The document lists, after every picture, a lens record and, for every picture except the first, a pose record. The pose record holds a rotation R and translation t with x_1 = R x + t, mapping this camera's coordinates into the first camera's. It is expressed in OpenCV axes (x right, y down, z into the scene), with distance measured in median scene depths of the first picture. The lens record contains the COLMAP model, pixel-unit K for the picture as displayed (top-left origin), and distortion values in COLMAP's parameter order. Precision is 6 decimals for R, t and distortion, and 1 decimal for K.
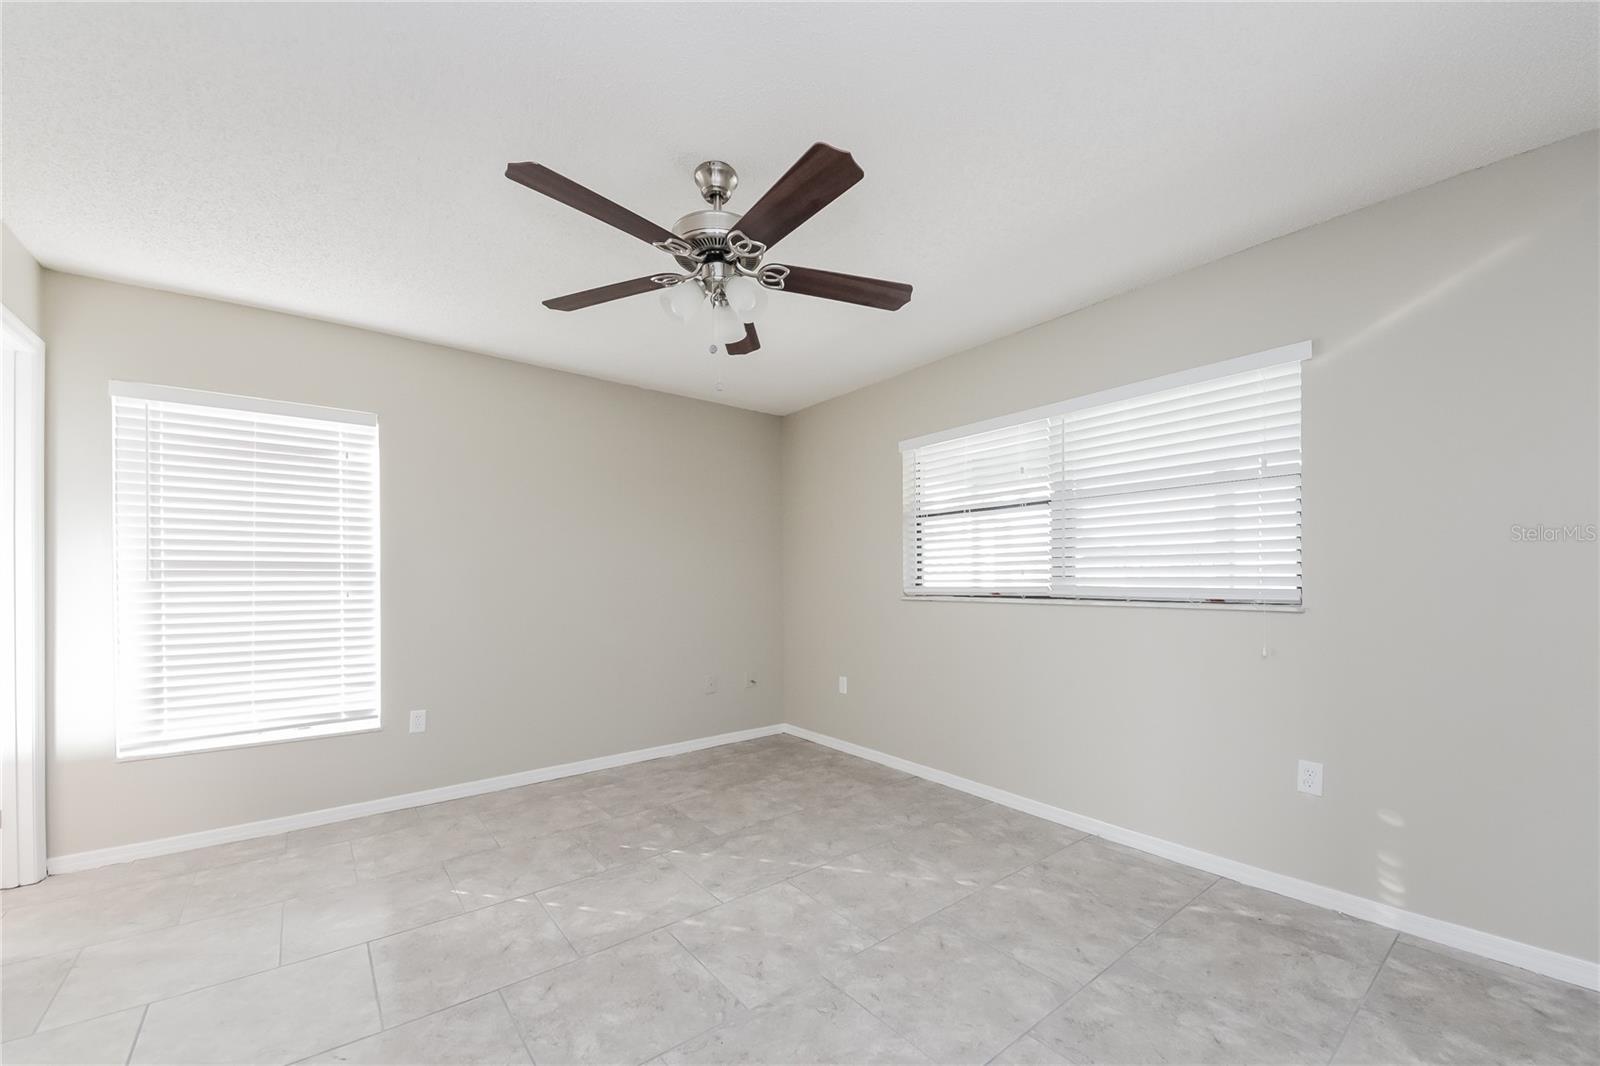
lens RADIAL K [[614.8, 0, 797.9], [0, 614.8, 577.8], [0, 0, 1]] dist [0.059017, -0.033371]
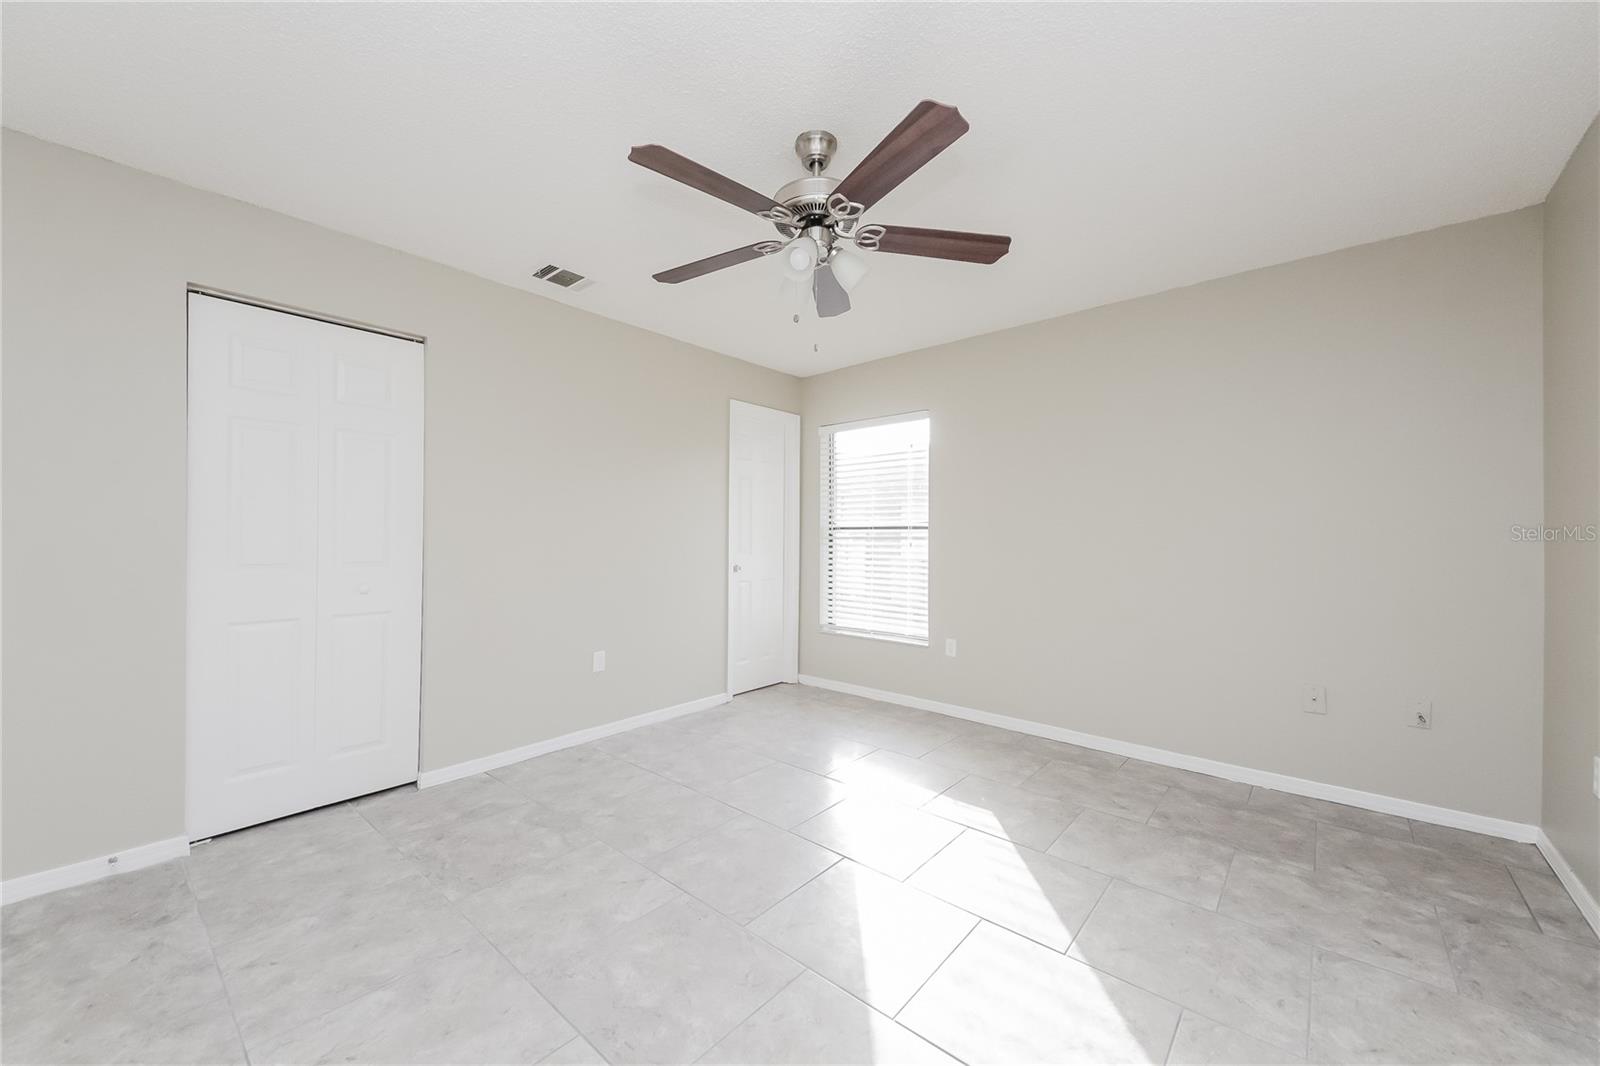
lens RADIAL K [[600.0, 0, 791.8], [0, 600.0, 526.0], [0, 0, 1]] dist [0.071176, -0.030667]
pose [[0.189064, -0.015680, -0.981840, 0.554843], [-0.001964, 0.999864, -0.016346, 0.008411], [0.981963, 0.005019, 0.189007, 0.495394]]
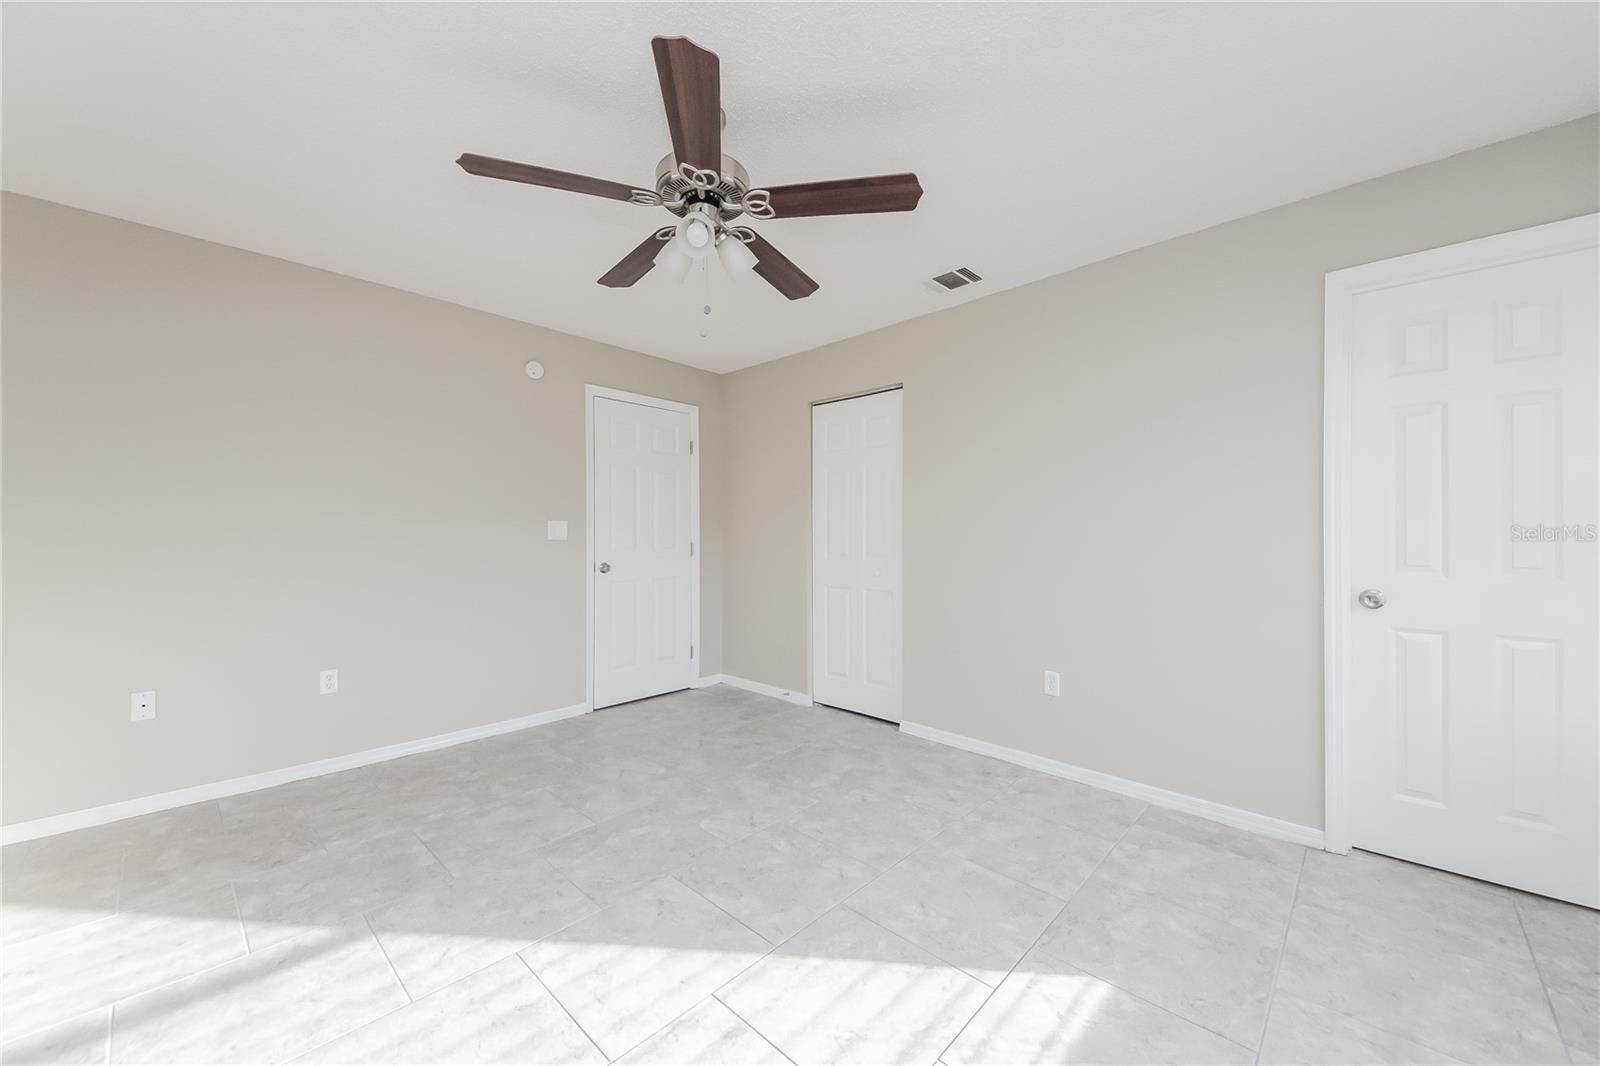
lens RADIAL K [[602.9, 0, 795.1], [0, 602.9, 539.6], [0, 0, 1]] dist [0.070448, -0.031532]
pose [[-0.990535, 0.004391, -0.137188, -0.089398], [0.003852, 0.999984, 0.004188, 0.007642], [0.137204, 0.003619, -0.990536, 1.265105]]
